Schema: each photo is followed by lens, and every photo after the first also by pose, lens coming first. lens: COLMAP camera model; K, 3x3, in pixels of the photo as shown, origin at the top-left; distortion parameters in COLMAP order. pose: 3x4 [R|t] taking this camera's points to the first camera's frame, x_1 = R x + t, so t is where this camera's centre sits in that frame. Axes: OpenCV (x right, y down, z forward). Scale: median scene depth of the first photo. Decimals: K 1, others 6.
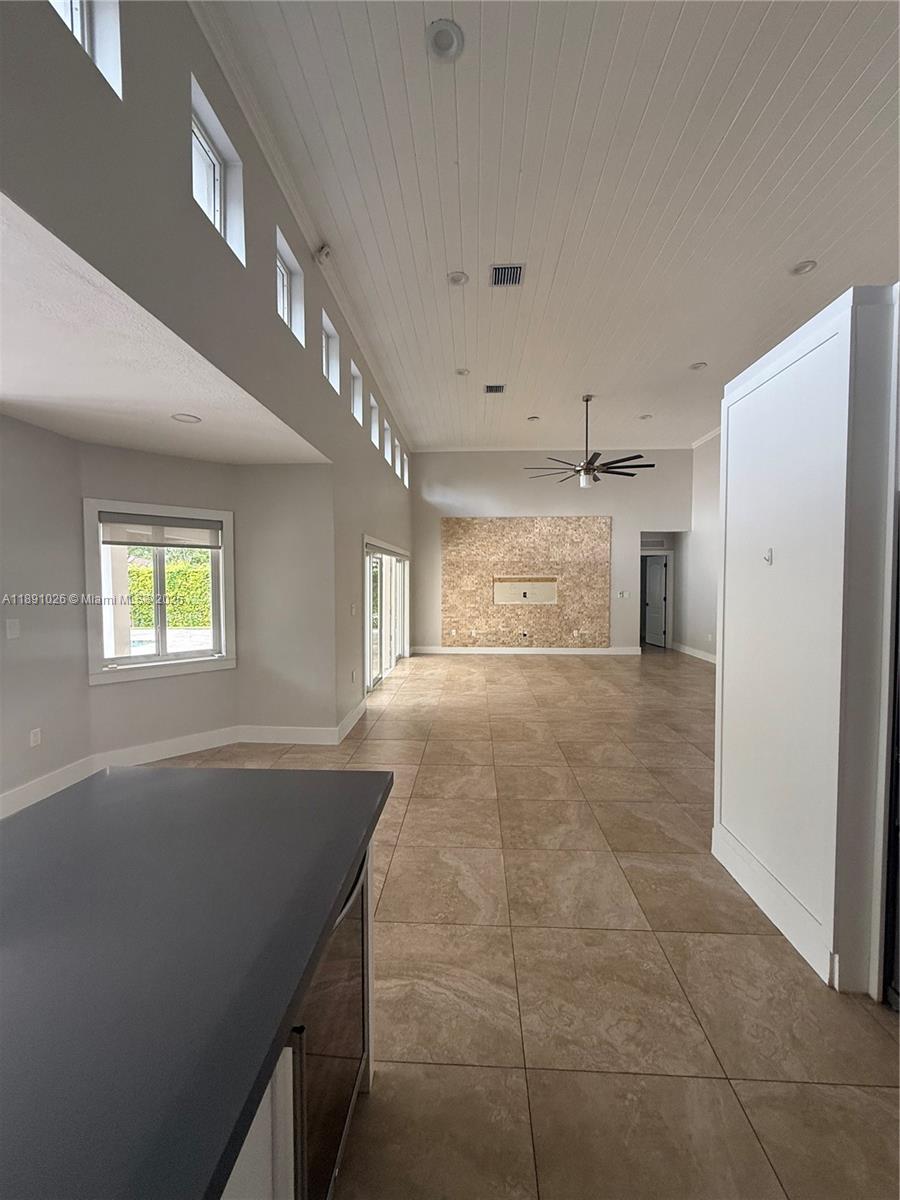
lens RADIAL K [[476.8, 0, 447.7], [0, 476.8, 599.2], [0, 0, 1]] dist [-0.004379, 0.000141]
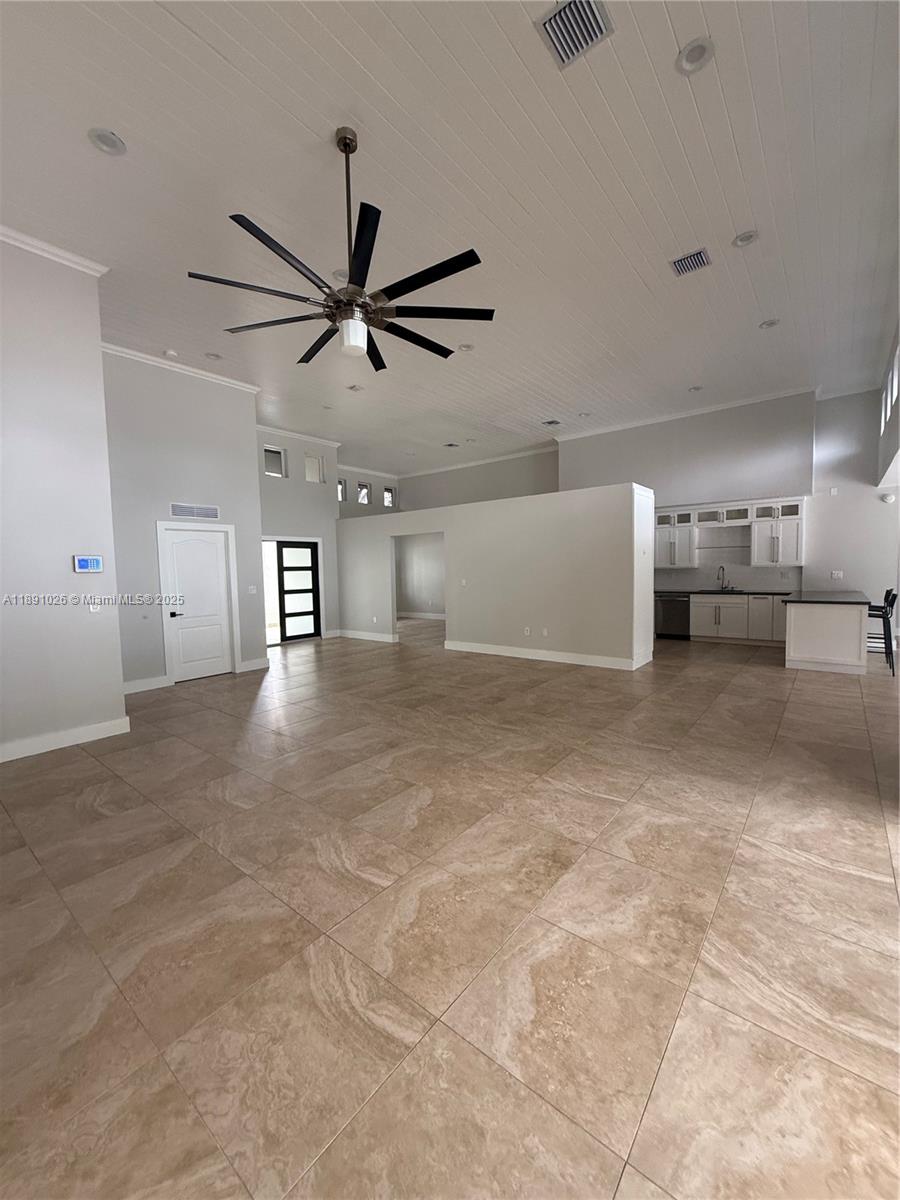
lens RADIAL K [[476.8, 0, 450.7], [0, 476.8, 599.2], [0, 0, 1]] dist [-0.004379, 0.000141]
pose [[-0.815385, -0.020190, 0.578567, -0.052751], [0.047943, 0.993604, 0.102241, -0.070003], [-0.576930, 0.111105, -0.809202, 1.837575]]
